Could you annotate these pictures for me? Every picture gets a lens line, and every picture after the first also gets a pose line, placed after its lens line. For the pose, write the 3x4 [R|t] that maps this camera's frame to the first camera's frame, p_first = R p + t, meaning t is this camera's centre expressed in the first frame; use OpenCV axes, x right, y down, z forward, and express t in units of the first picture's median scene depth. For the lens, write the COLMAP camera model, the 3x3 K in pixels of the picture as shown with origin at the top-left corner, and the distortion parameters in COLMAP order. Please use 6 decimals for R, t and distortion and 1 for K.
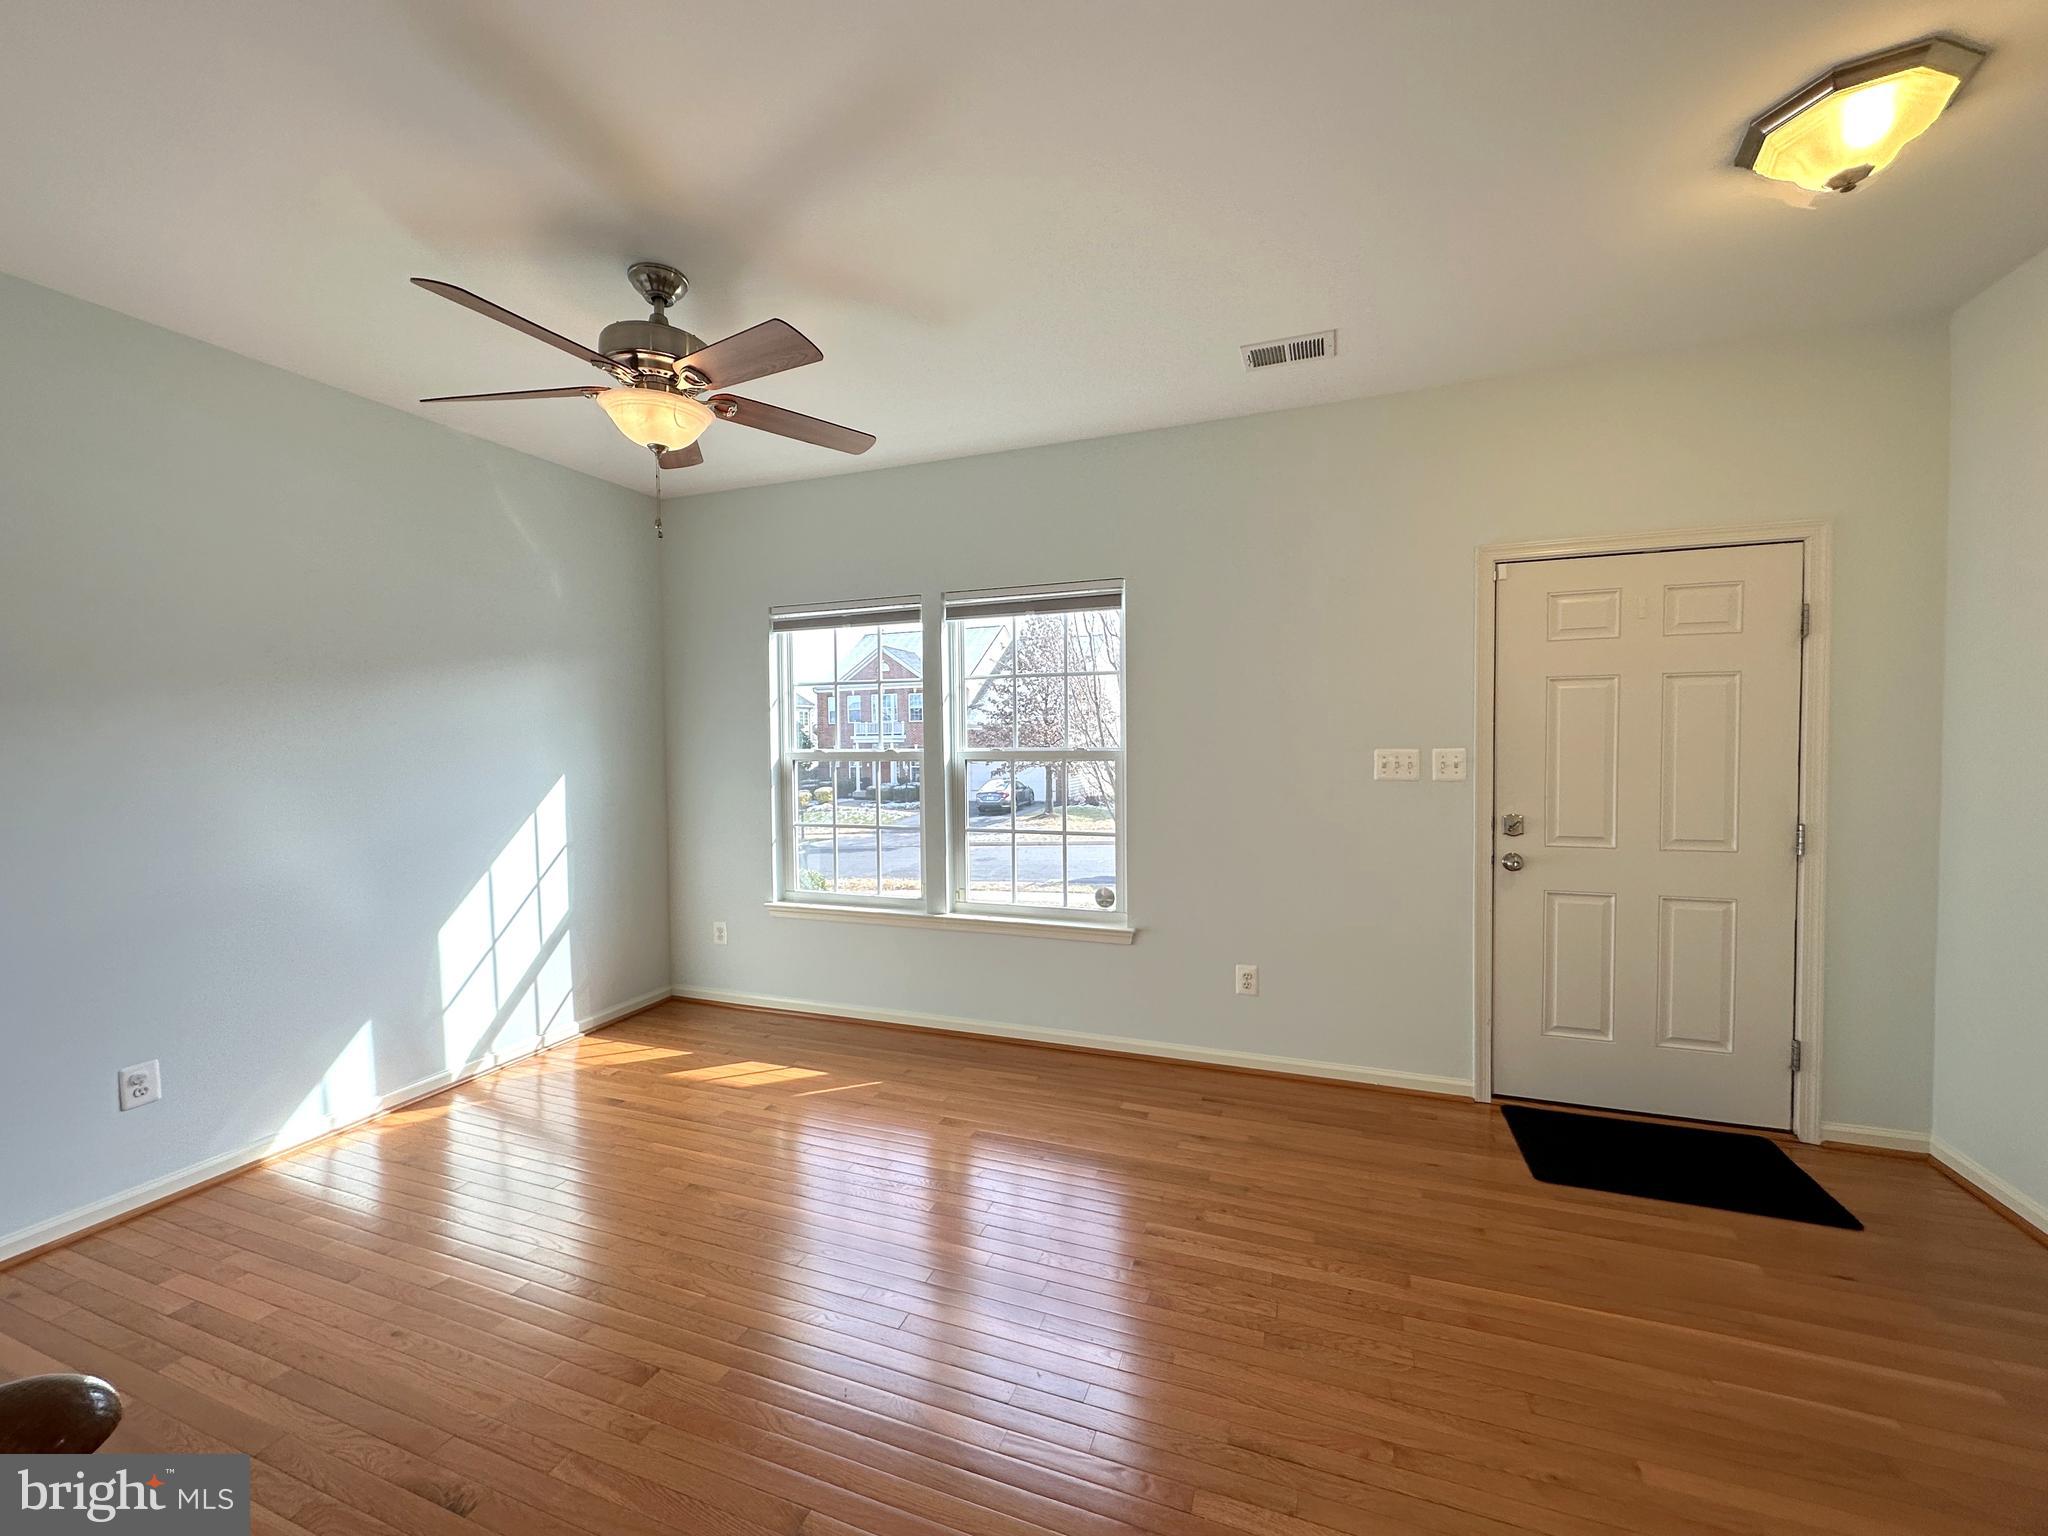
lens RADIAL K [[818.0, 0, 1017.8], [0, 818.0, 760.1], [0, 0, 1]] dist [-0.002967, 0.000944]
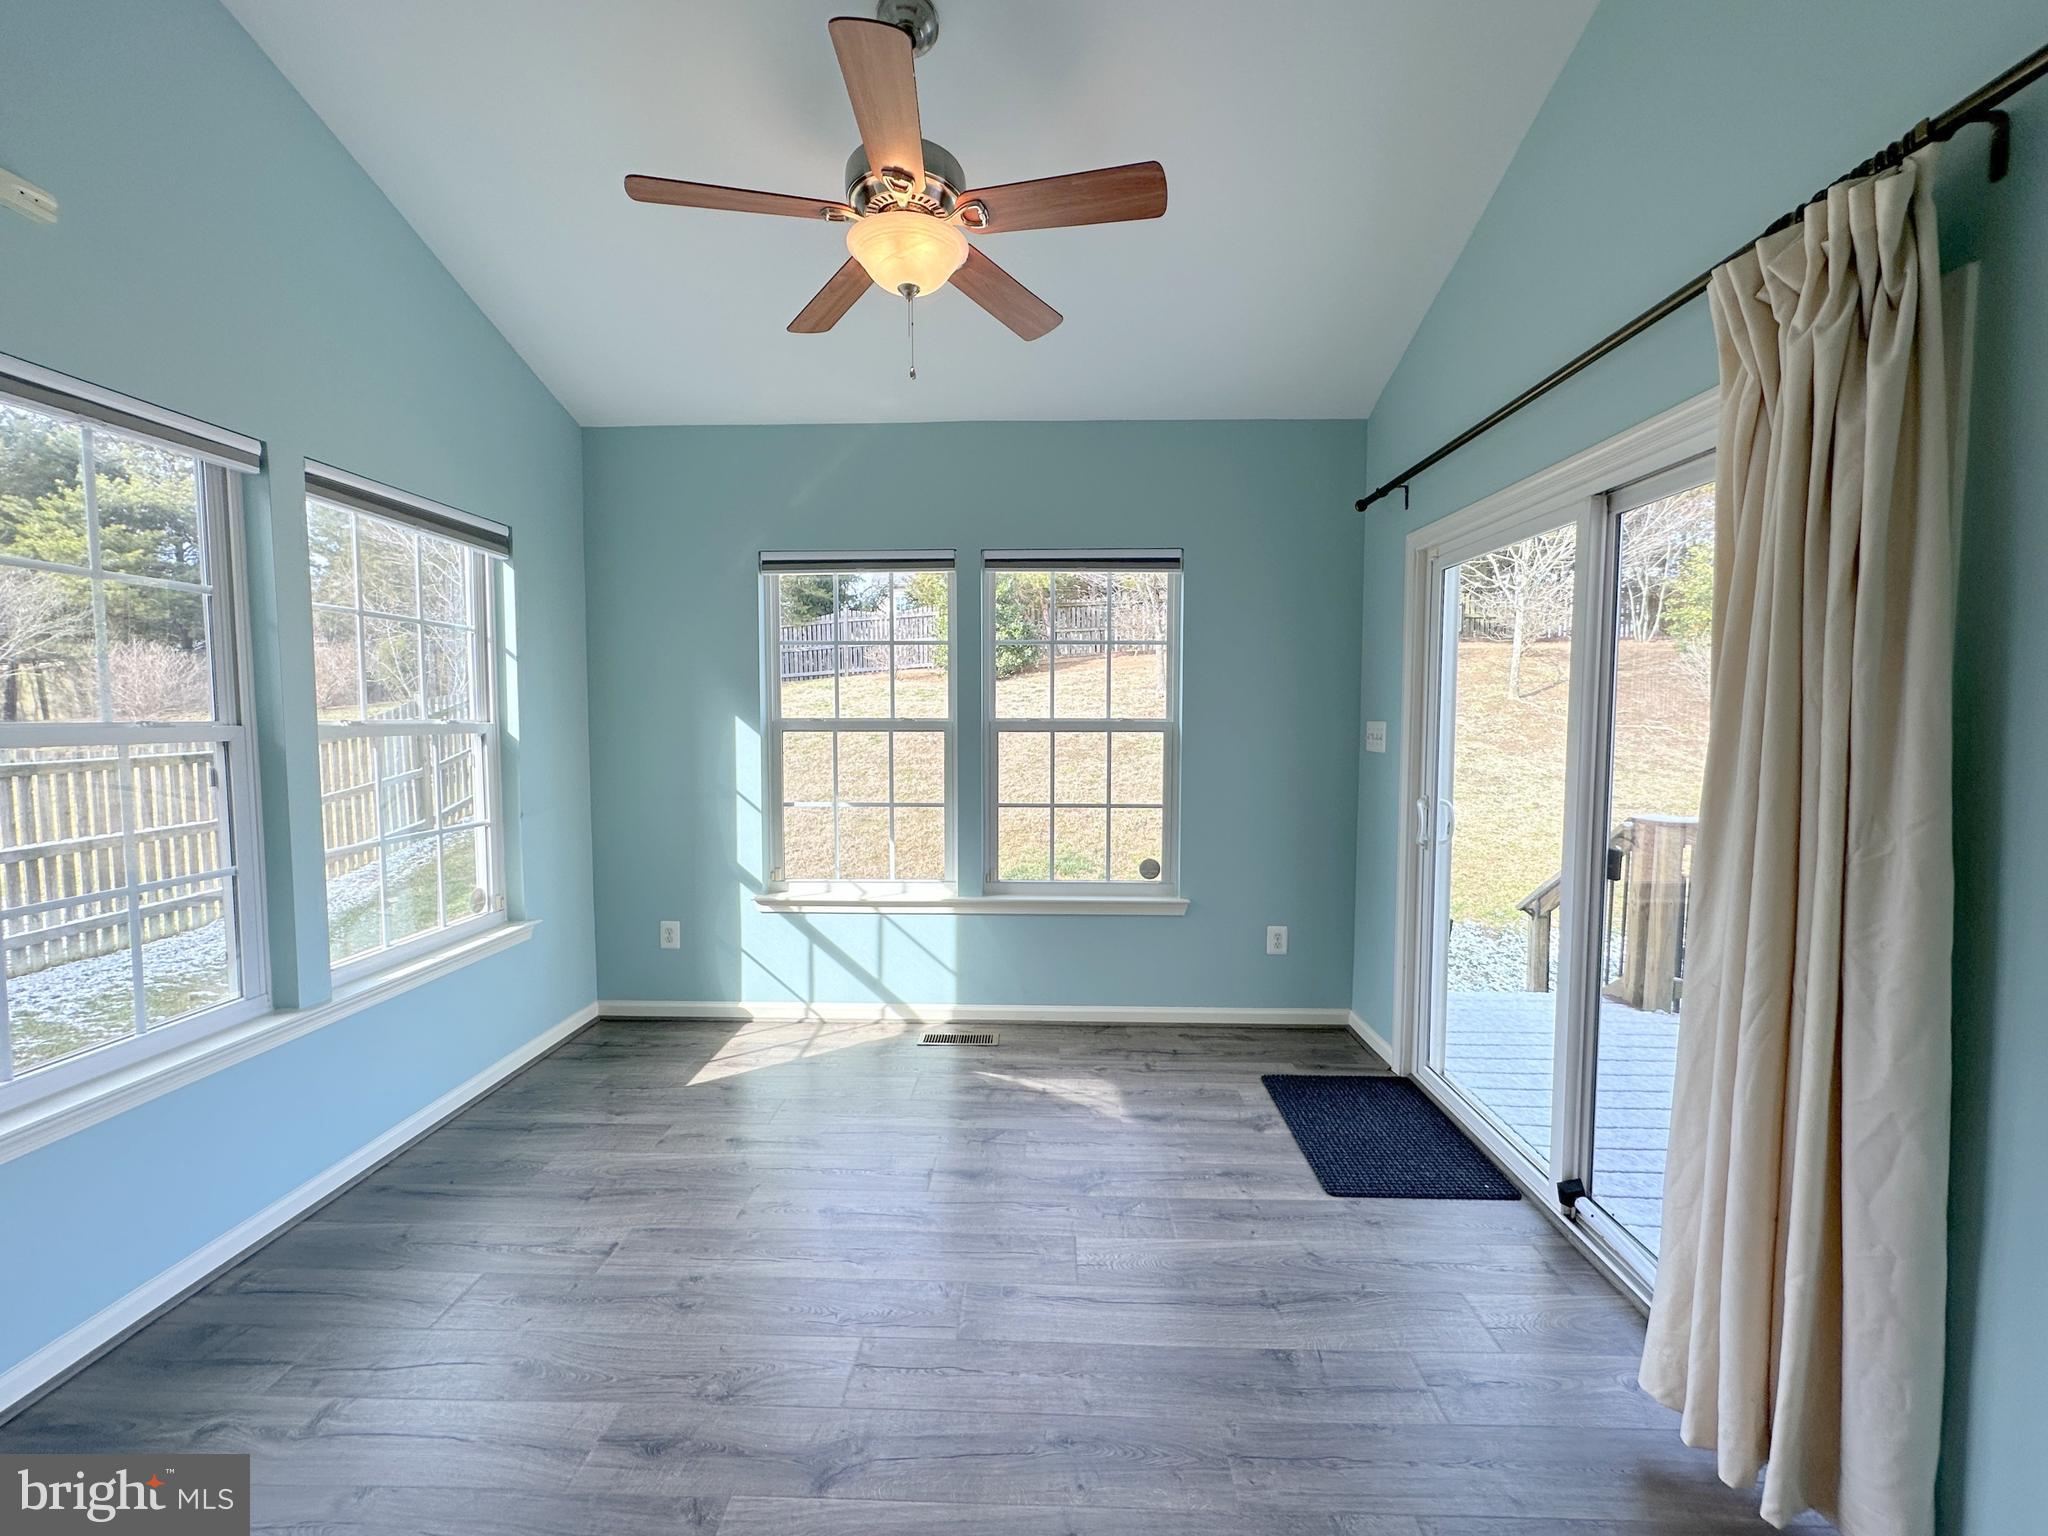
lens RADIAL K [[818.0, 0, 1031.6], [0, 818.0, 765.7], [0, 0, 1]] dist [-0.002967, 0.000944]
pose [[0.941023, -0.009768, 0.338200, -0.354332], [-0.006940, 0.998816, 0.048158, -0.001797], [-0.338270, -0.047665, 0.939841, 0.129316]]
